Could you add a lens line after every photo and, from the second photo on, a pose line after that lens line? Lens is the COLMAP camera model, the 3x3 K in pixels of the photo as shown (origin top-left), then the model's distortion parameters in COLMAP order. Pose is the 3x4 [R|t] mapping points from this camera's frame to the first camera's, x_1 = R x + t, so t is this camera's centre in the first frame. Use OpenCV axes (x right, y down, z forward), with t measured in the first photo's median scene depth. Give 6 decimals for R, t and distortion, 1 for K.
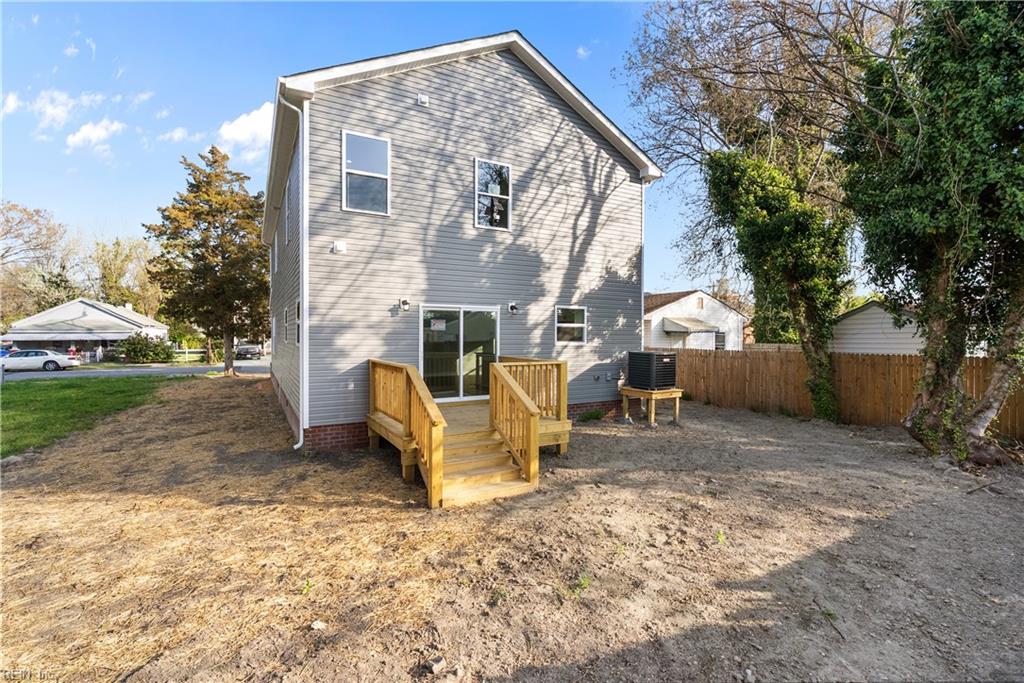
lens RADIAL K [[471.4, 0, 524.8], [0, 471.4, 327.6], [0, 0, 1]] dist [-0.002774, 0.001665]
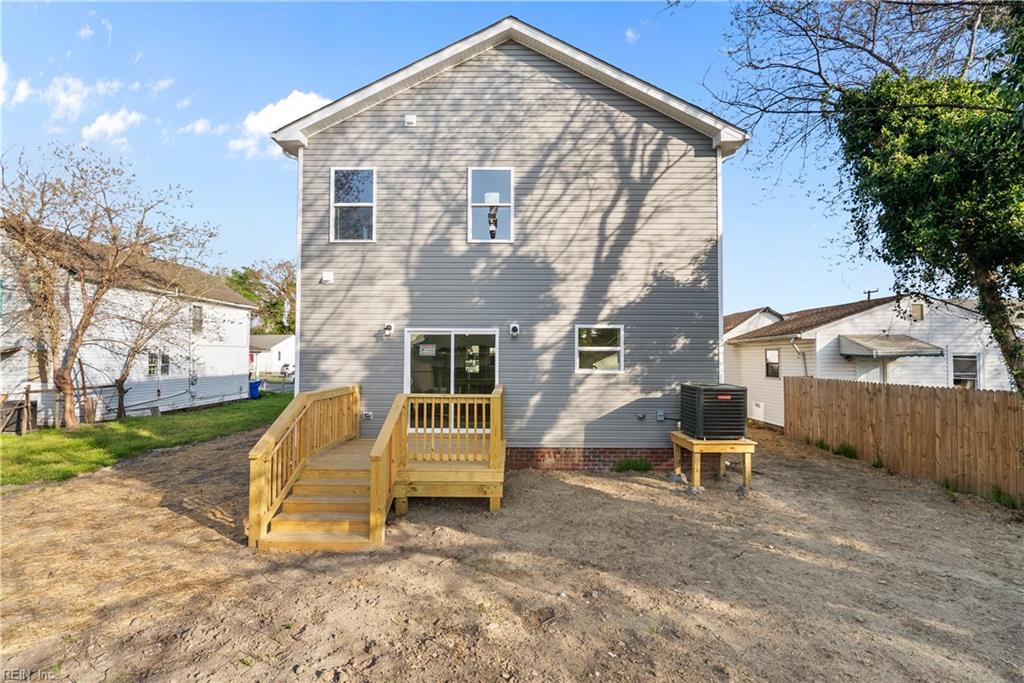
lens RADIAL K [[471.4, 0, 511.1], [0, 471.4, 333.7], [0, 0, 1]] dist [-0.002774, 0.001665]
pose [[0.857926, -0.026086, -0.513111, 0.401416], [0.007174, 0.999221, -0.038804, 0.000053], [0.513723, 0.029610, 0.857445, 0.246684]]
